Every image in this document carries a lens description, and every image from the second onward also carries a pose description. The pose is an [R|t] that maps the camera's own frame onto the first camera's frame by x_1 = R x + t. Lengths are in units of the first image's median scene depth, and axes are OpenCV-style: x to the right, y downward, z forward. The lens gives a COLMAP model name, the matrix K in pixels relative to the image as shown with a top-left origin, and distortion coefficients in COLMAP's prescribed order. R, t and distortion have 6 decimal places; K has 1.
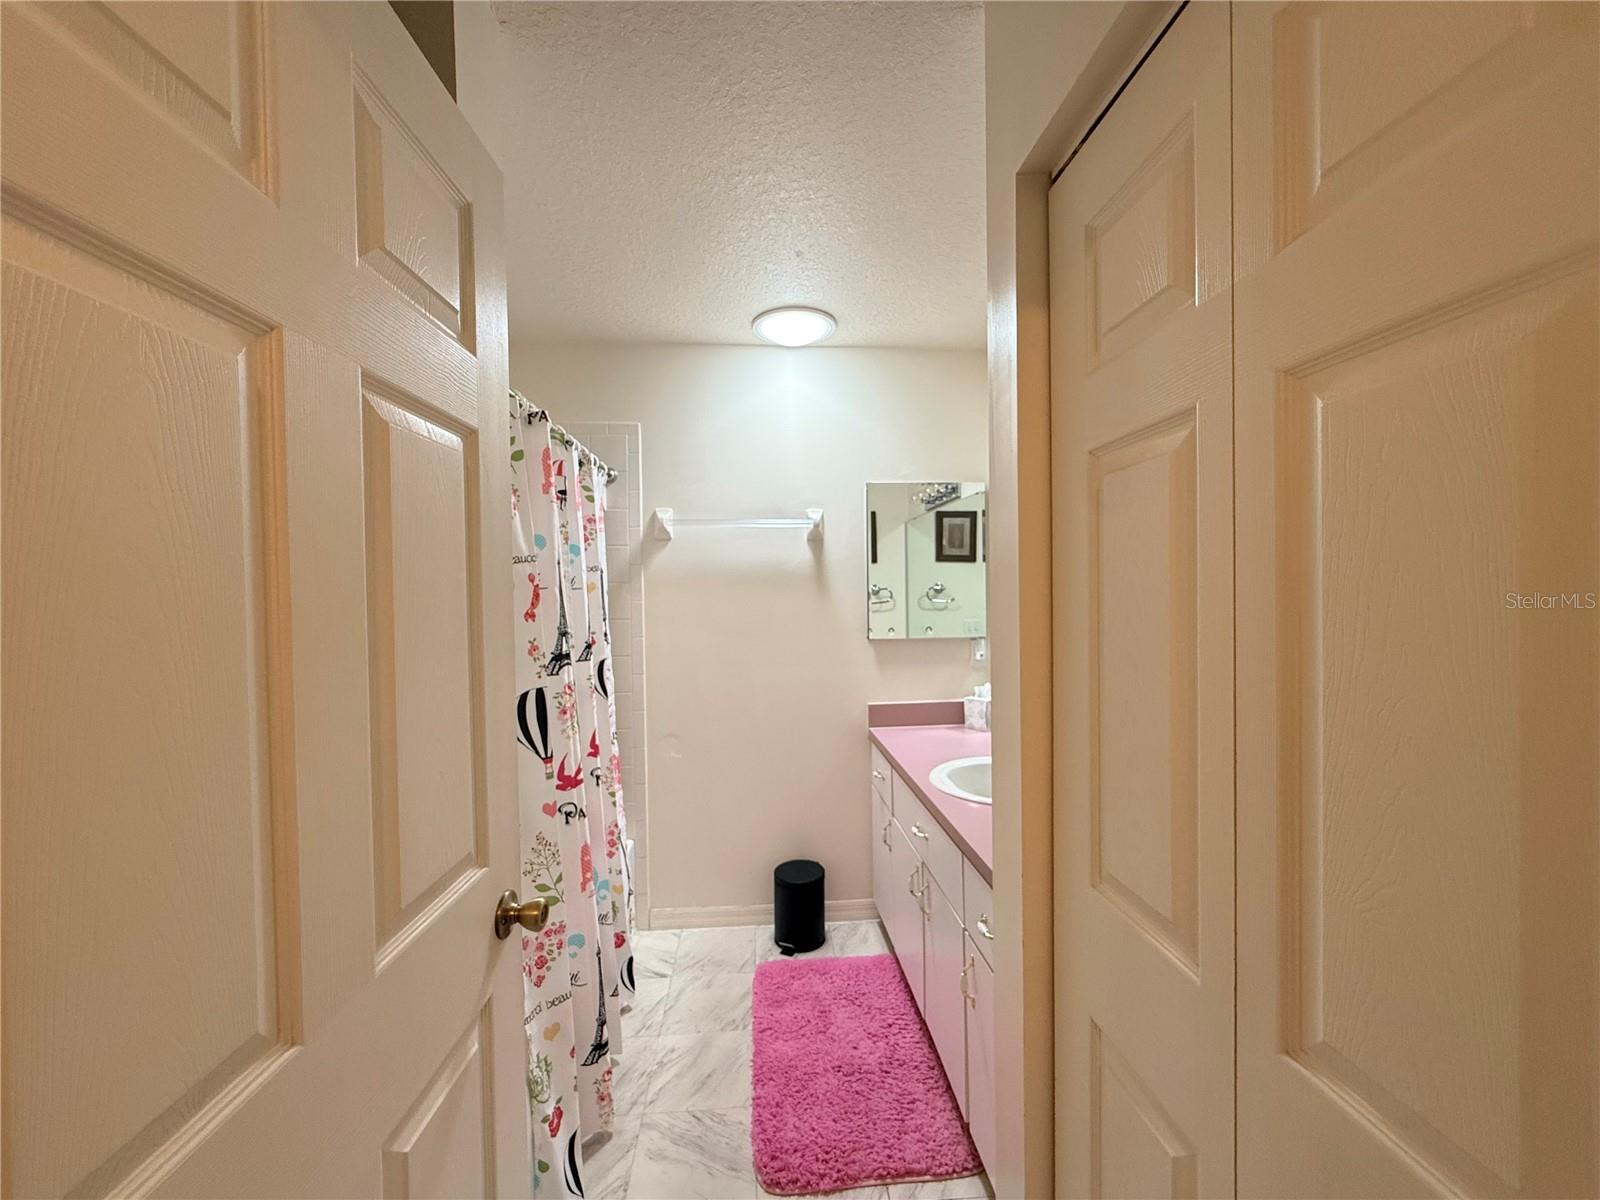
lens RADIAL K [[642.9, 0, 801.1], [0, 642.9, 601.5], [0, 0, 1]] dist [0.000650, 0.000221]
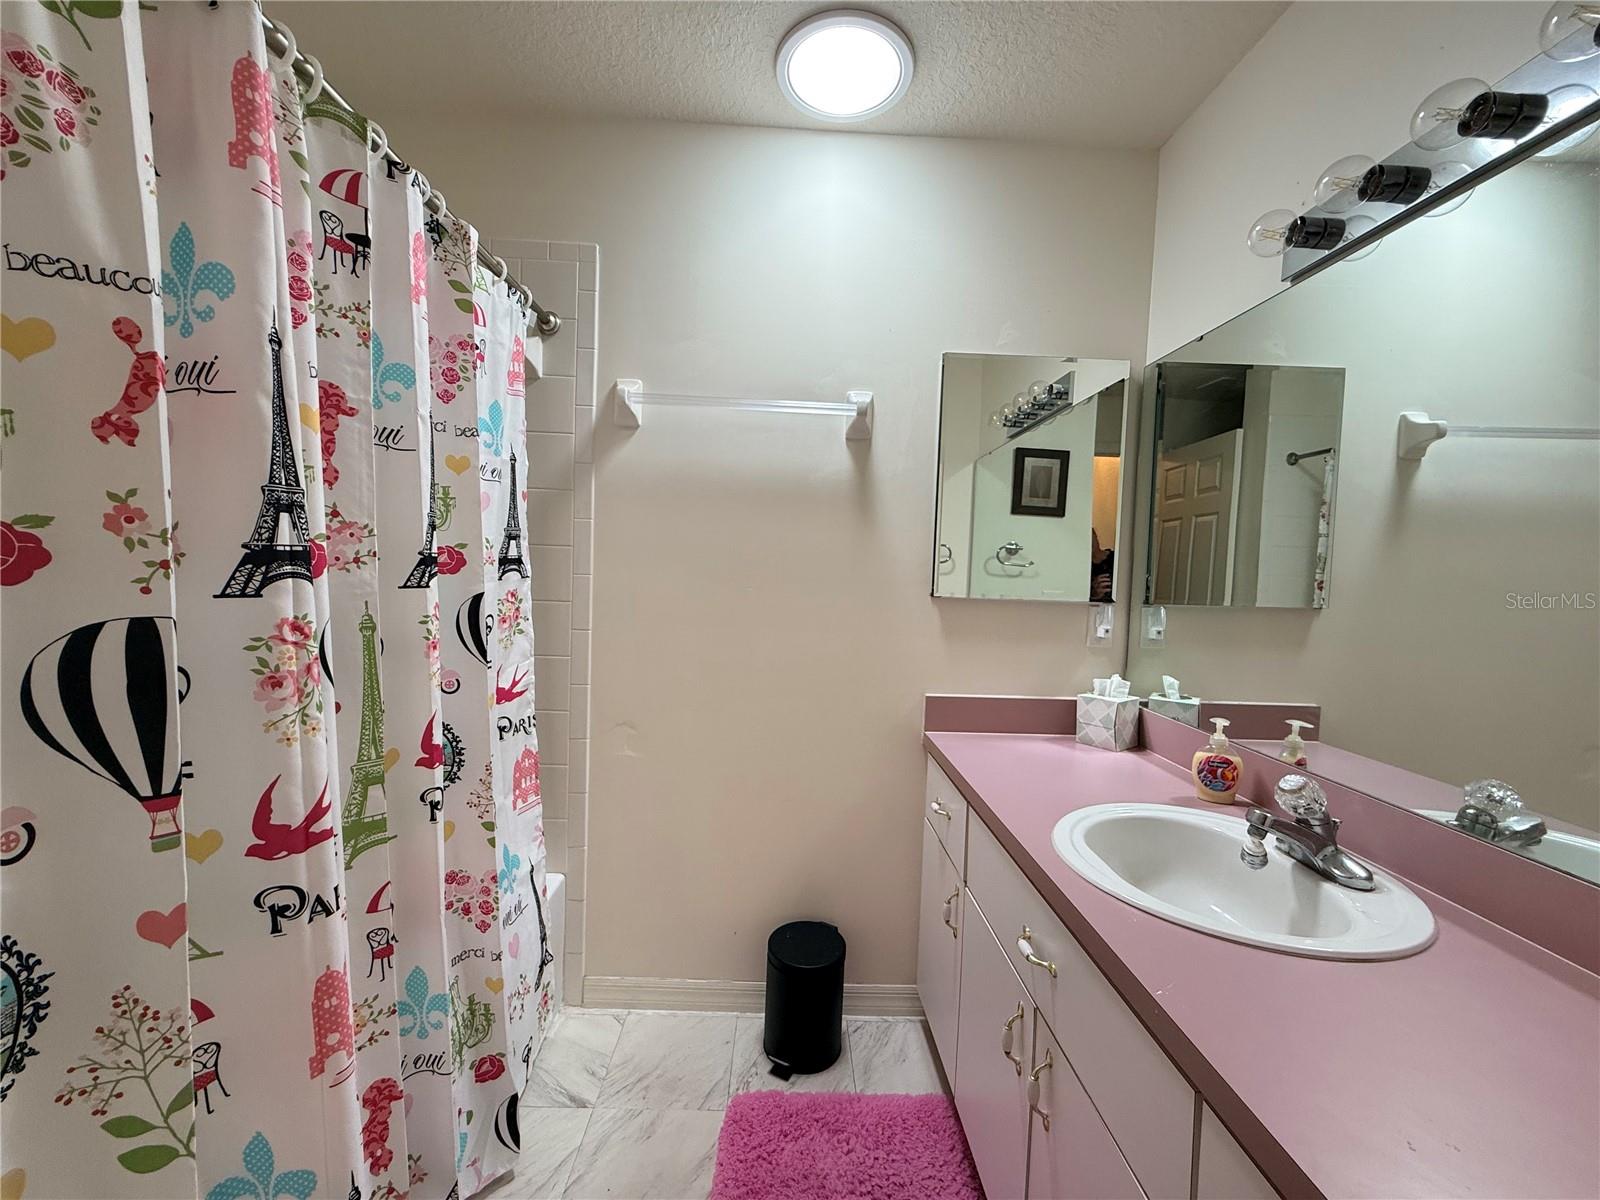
lens RADIAL K [[642.9, 0, 800.2], [0, 642.9, 605.5], [0, 0, 1]] dist [0.000650, 0.000221]
pose [[0.997234, 0.053536, -0.051560, 0.005981], [-0.051548, 0.997903, 0.039154, 0.054668], [0.053548, -0.036388, 0.997902, 0.380283]]
